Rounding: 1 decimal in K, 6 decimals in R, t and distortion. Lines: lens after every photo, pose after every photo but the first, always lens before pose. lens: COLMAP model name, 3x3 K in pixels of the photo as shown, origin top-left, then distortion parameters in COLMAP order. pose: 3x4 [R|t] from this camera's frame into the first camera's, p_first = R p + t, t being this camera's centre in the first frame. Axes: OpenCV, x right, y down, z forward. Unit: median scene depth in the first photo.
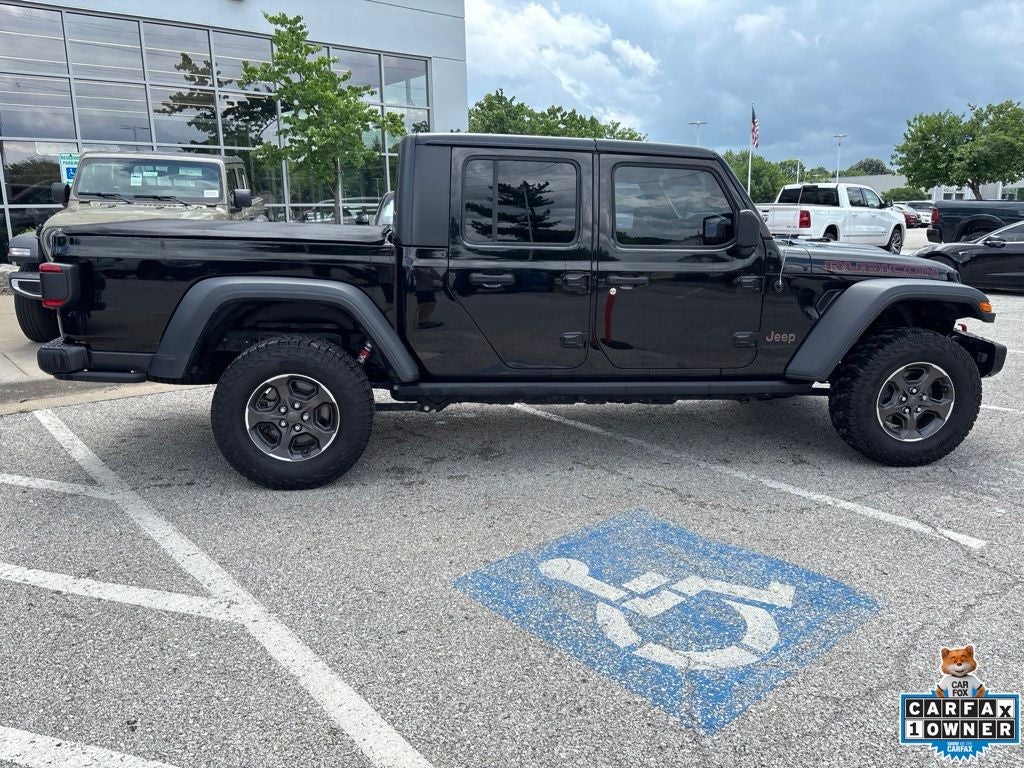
lens RADIAL K [[777.0, 0, 508.9], [0, 777.0, 381.1], [0, 0, 1]] dist [0.046833, -0.057487]
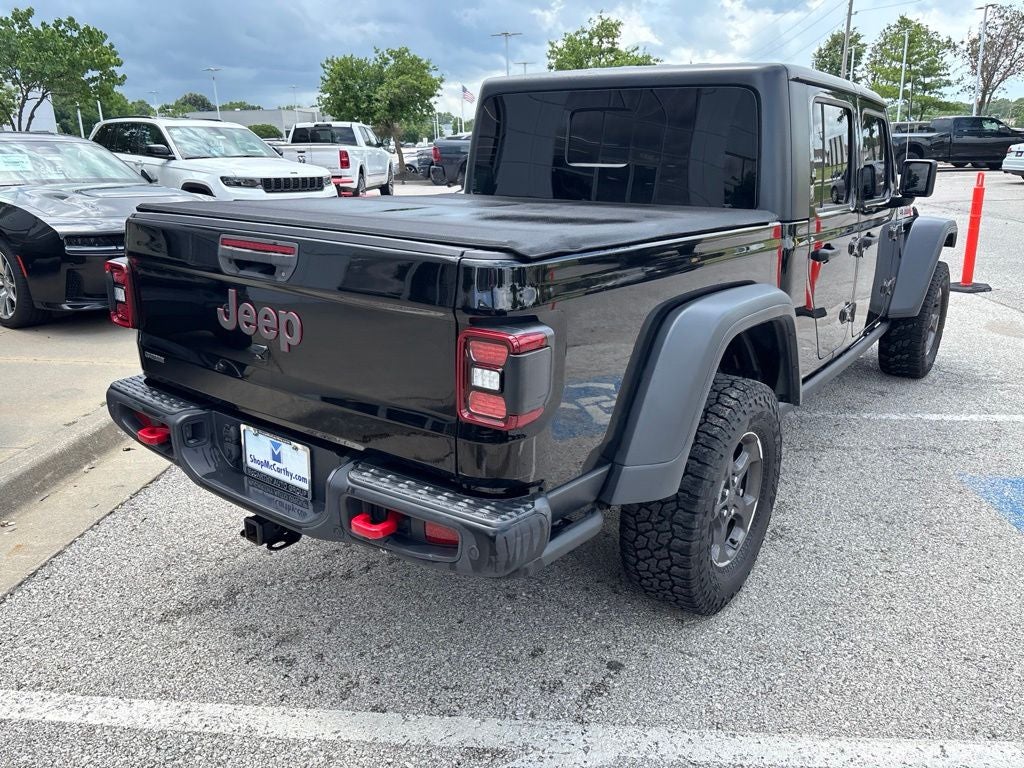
lens RADIAL K [[777.0, 0, 509.1], [0, 777.0, 375.6], [0, 0, 1]] dist [0.046833, -0.057487]
pose [[0.700206, -0.211731, 0.681822, -0.823162], [0.163597, 0.977185, 0.135444, -0.171664], [-0.694944, 0.016705, 0.718869, 0.644763]]
